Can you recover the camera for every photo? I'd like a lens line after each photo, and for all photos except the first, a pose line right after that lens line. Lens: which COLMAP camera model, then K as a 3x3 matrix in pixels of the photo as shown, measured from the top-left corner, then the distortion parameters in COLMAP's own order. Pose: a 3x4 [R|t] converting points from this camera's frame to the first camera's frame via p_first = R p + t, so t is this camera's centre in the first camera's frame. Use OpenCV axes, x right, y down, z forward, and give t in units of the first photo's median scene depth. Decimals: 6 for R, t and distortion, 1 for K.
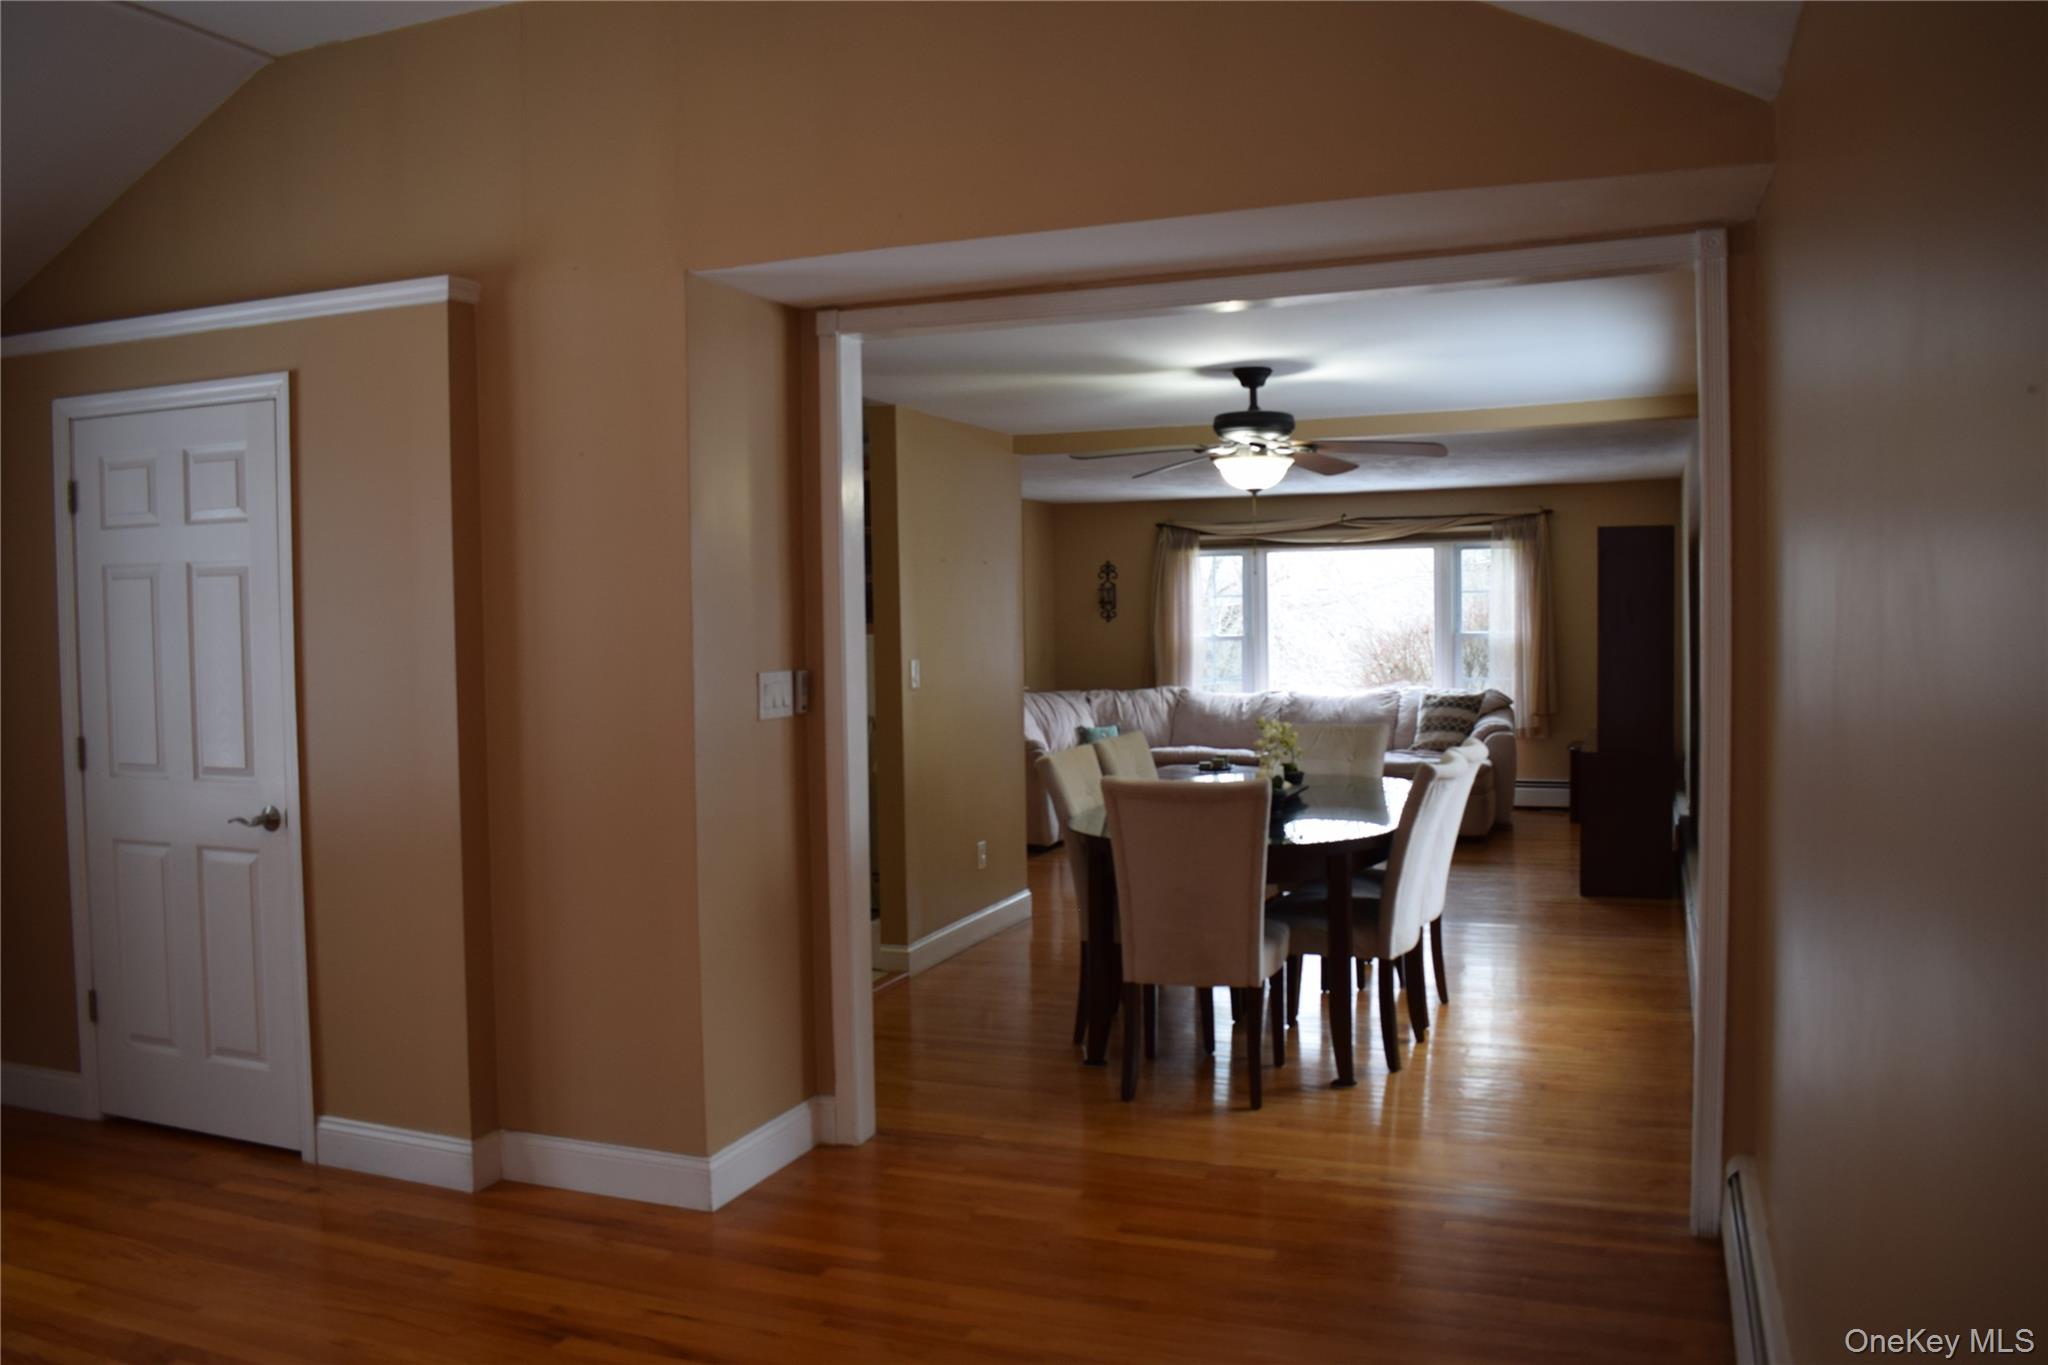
lens RADIAL K [[1618.0, 0, 1021.6], [0, 1618.0, 683.9], [0, 0, 1]] dist [-0.080617, 0.001097]
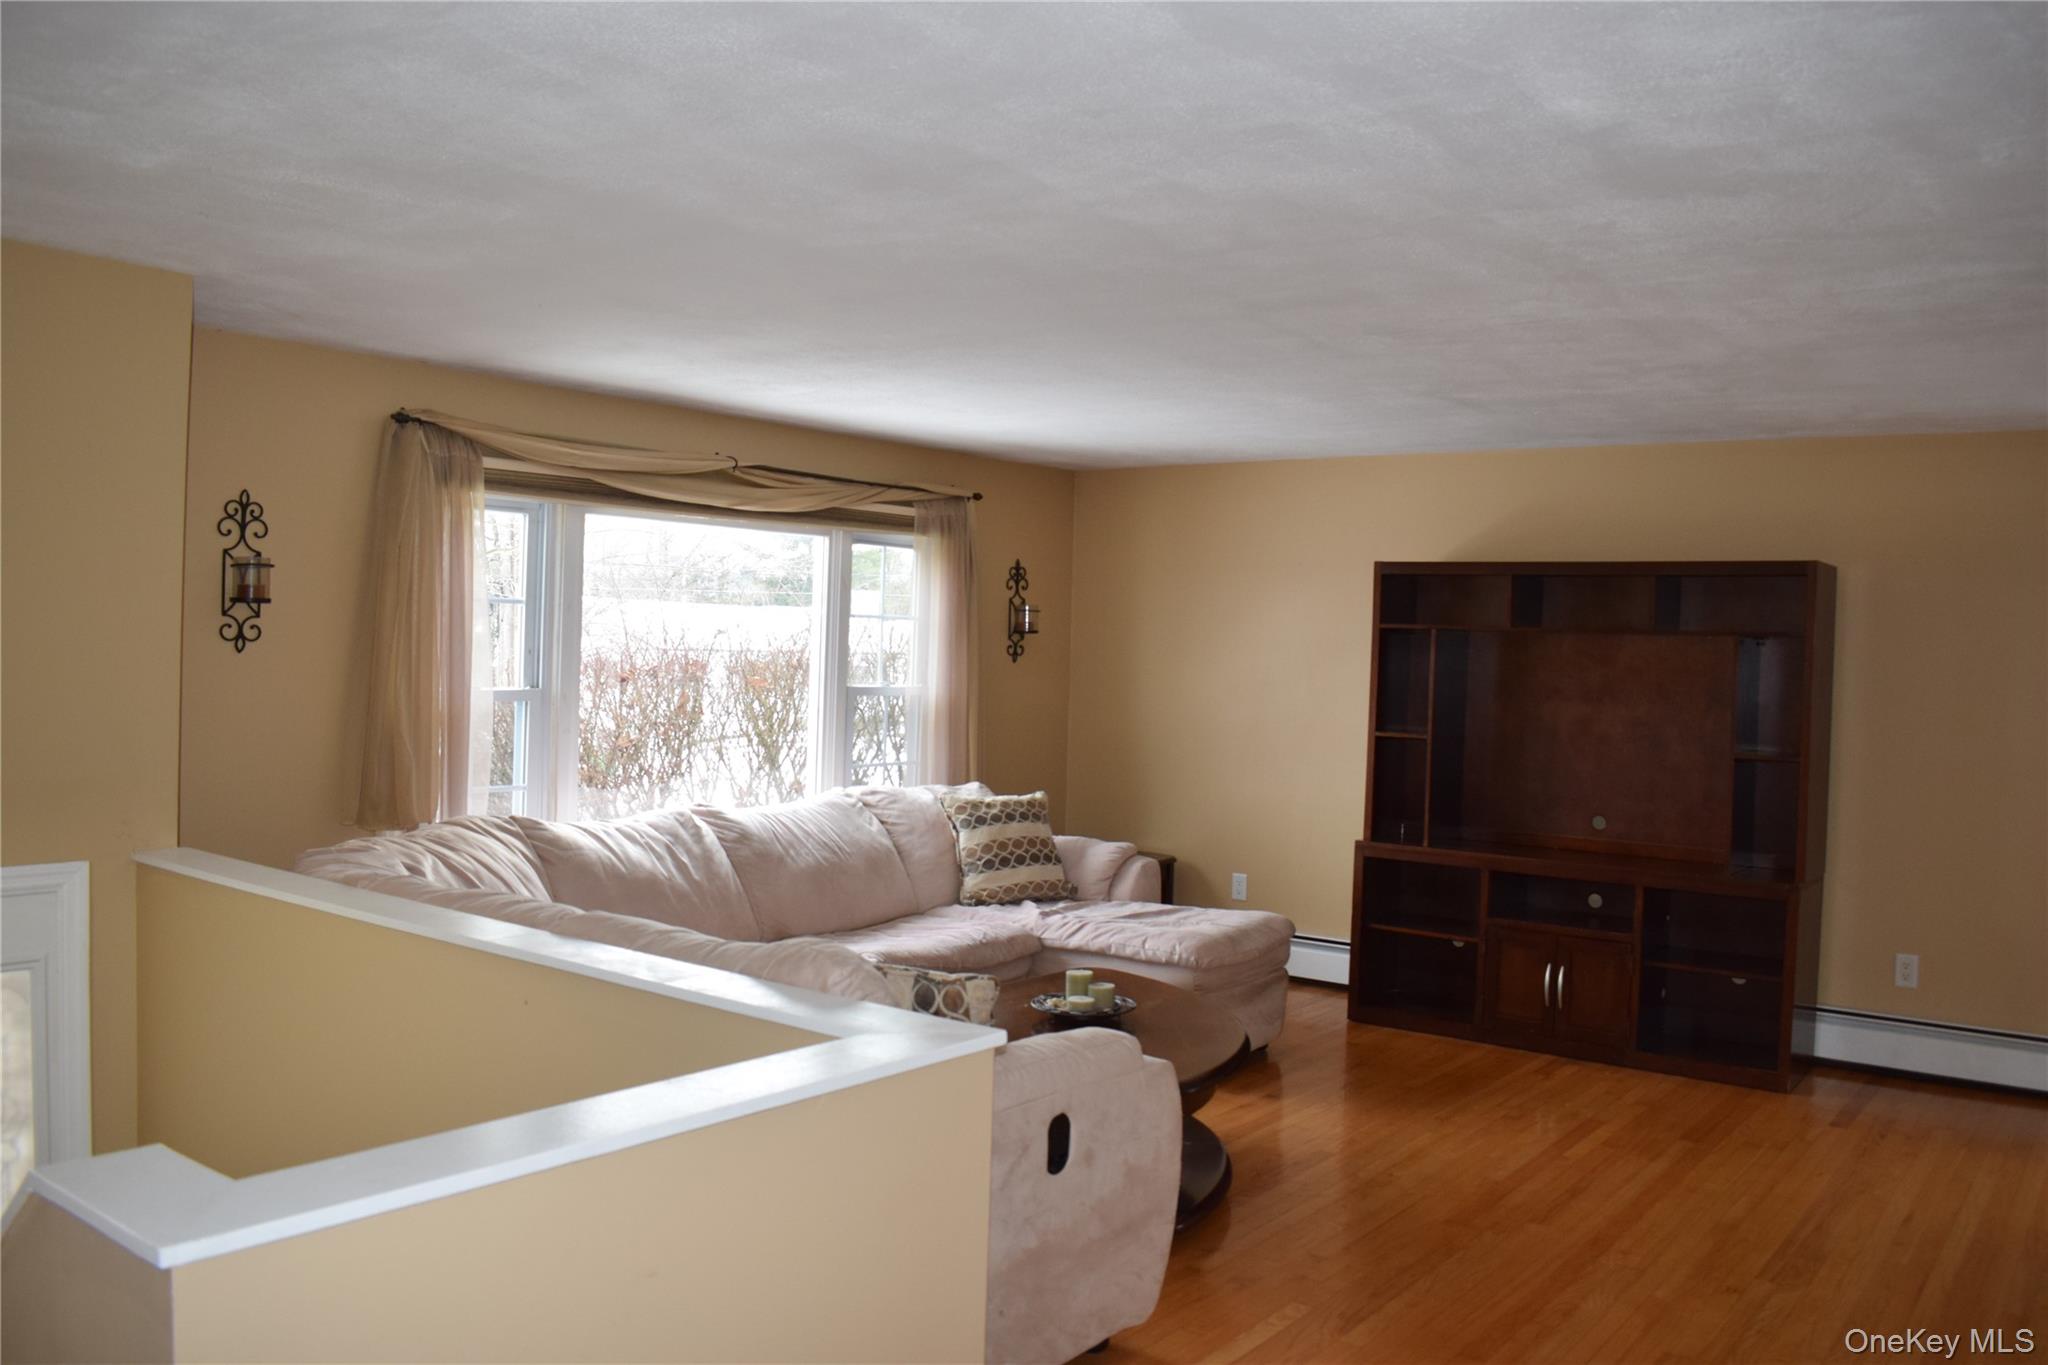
lens RADIAL K [[1618.0, 0, 1027.4], [0, 1618.0, 674.7], [0, 0, 1]] dist [-0.080617, 0.001097]
pose [[0.288897, 0.003237, 0.957355, -0.265894], [-0.000394, 0.999995, -0.003262, -0.034063], [-0.957360, 0.000565, 0.288897, 0.770908]]
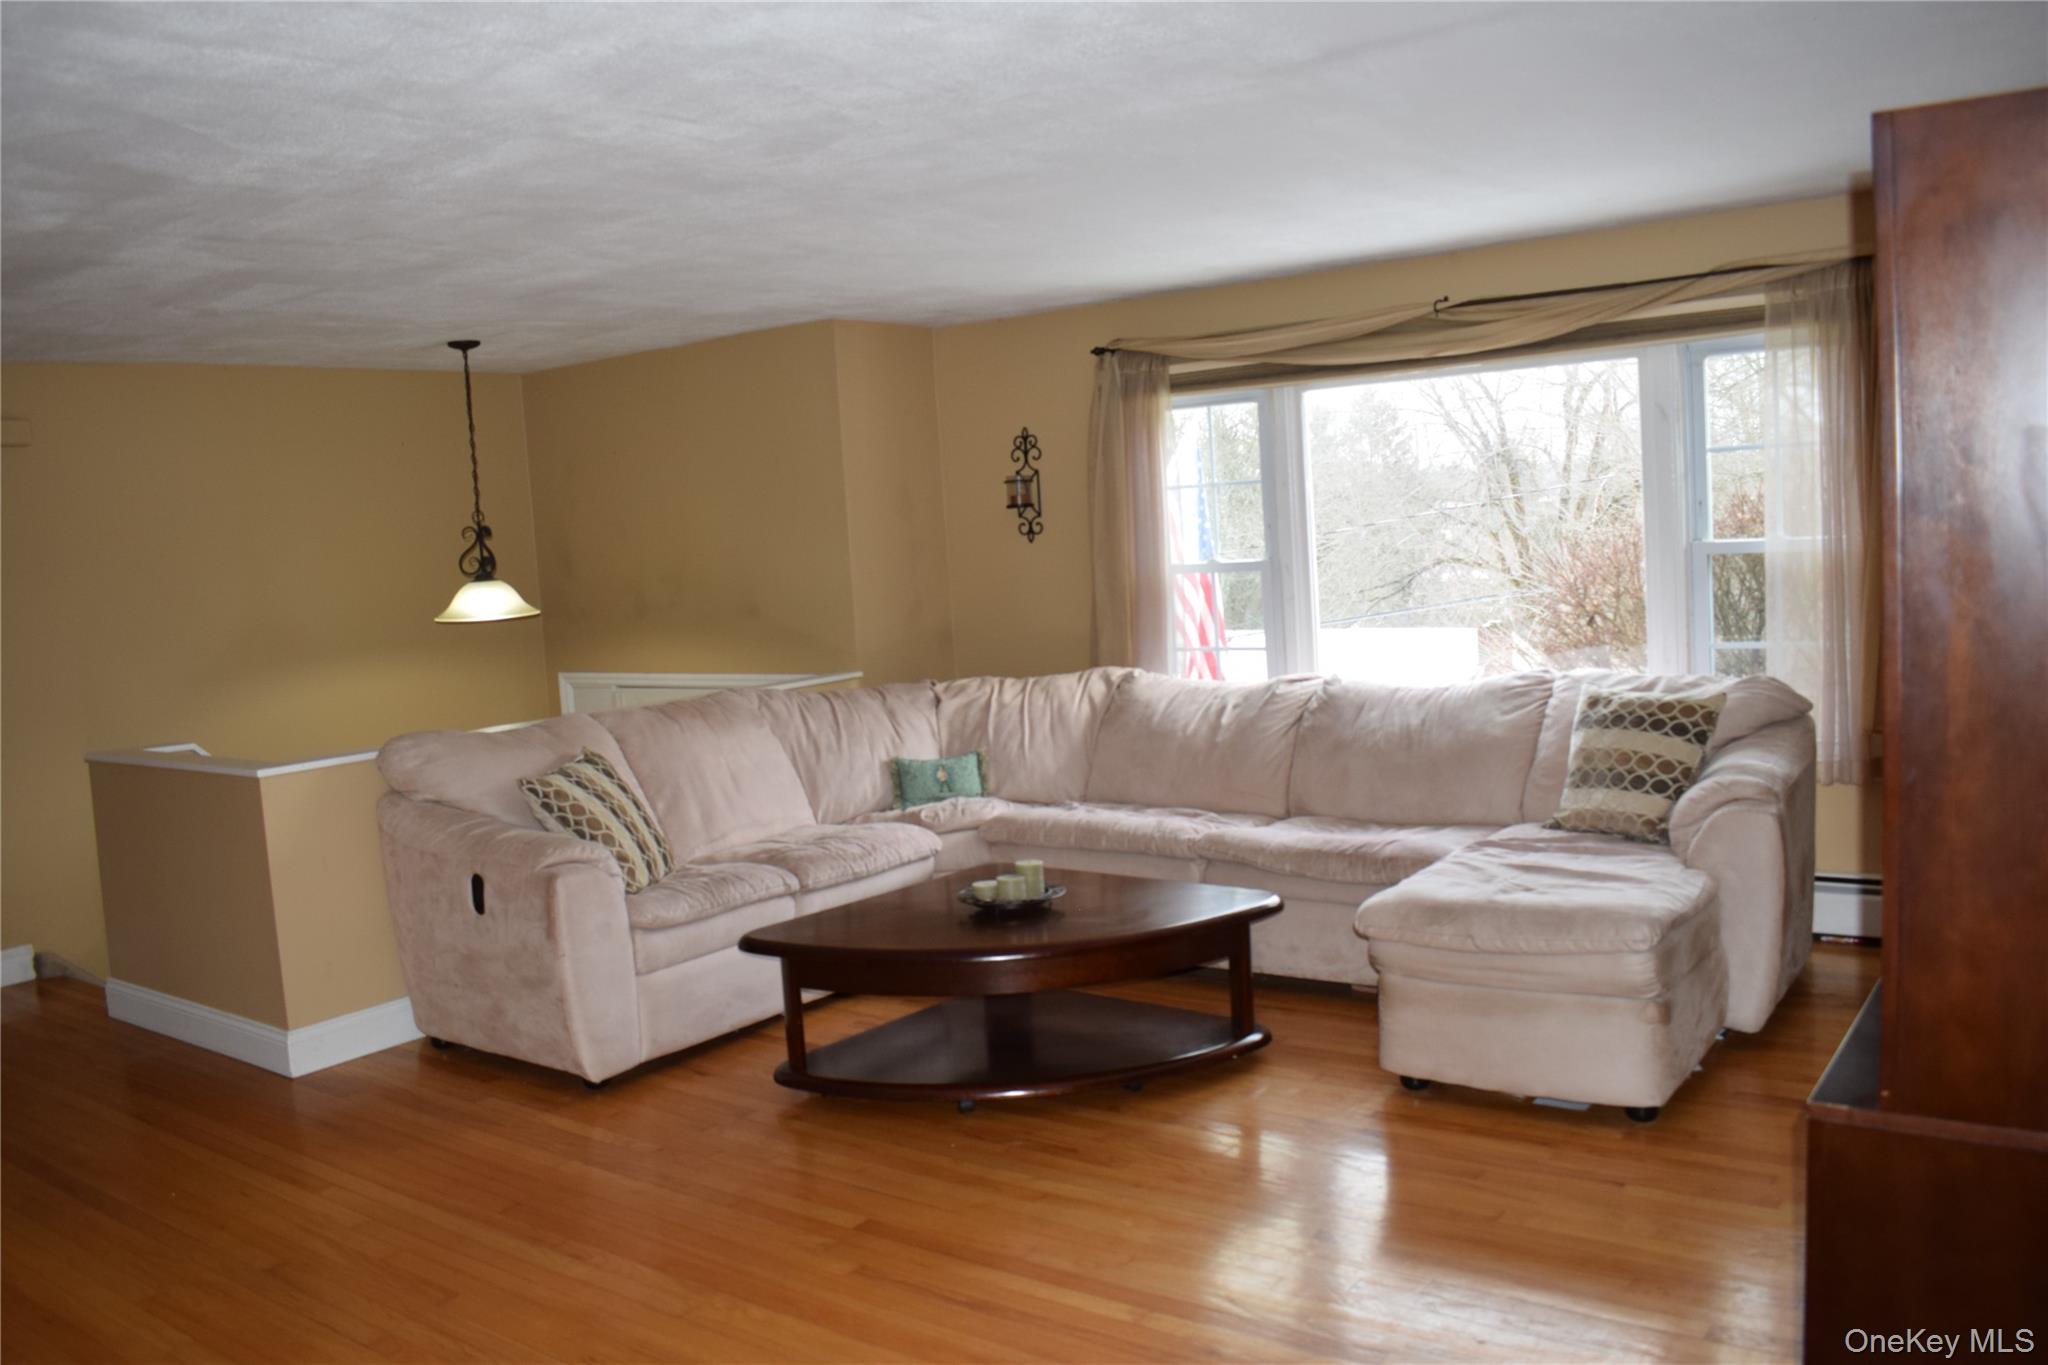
lens RADIAL K [[1618.0, 0, 1025.0], [0, 1618.0, 696.9], [0, 0, 1]] dist [-0.080617, 0.001097]
pose [[0.960836, -0.013603, -0.276785, 0.213621], [0.035147, 0.996710, 0.073027, -0.028200], [0.274881, -0.079895, 0.958153, 0.519306]]
